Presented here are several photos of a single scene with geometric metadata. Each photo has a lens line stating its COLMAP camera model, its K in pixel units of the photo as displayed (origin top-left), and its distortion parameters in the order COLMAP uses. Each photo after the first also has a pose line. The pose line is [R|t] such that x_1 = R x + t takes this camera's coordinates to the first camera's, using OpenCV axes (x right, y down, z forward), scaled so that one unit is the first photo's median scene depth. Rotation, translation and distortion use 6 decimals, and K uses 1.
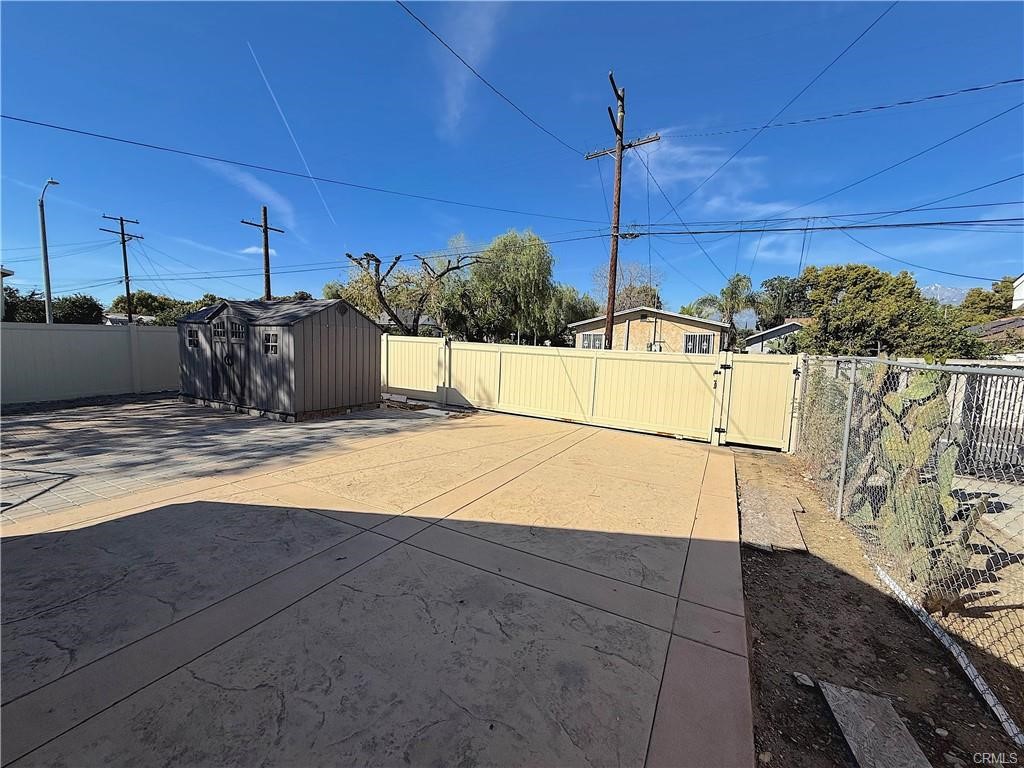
lens RADIAL K [[402.2, 0, 512.0], [0, 402.2, 384.0], [0, 0, 1]] dist [0.003111, 0.000359]
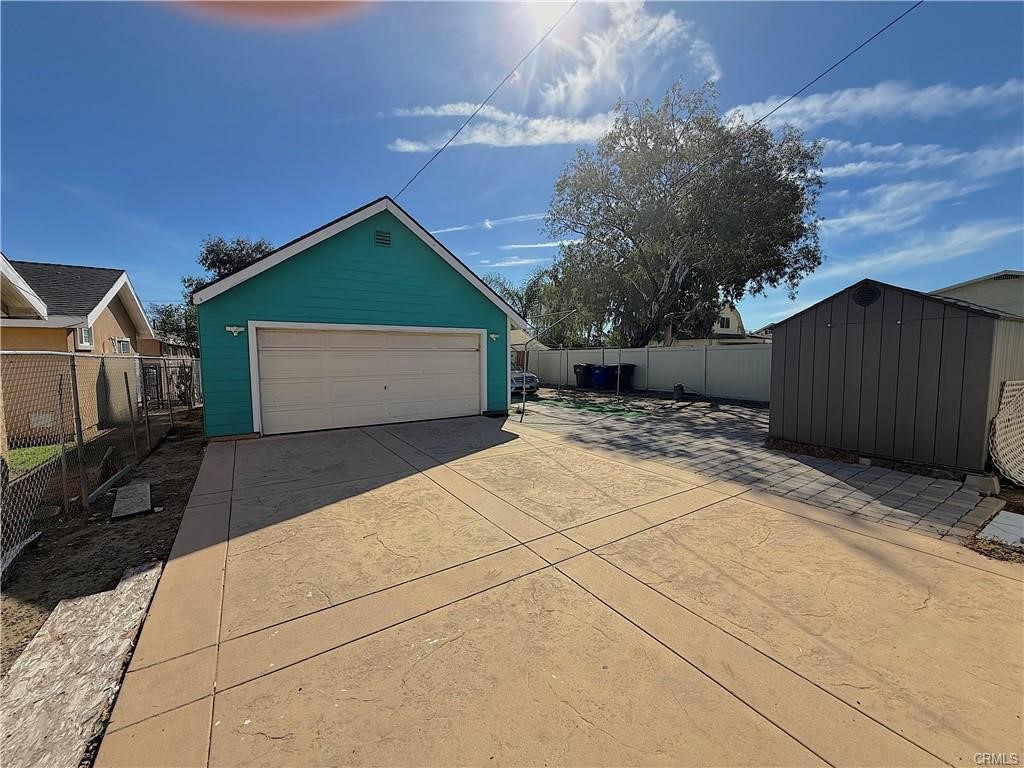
lens RADIAL K [[402.2, 0, 512.0], [0, 402.2, 384.0], [0, 0, 1]] dist [0.003111, 0.000359]
pose [[-0.475585, 0.040448, -0.878740, 0.940573], [-0.093869, 0.990905, 0.096414, -0.144120], [0.874647, 0.128339, -0.467462, 1.970120]]
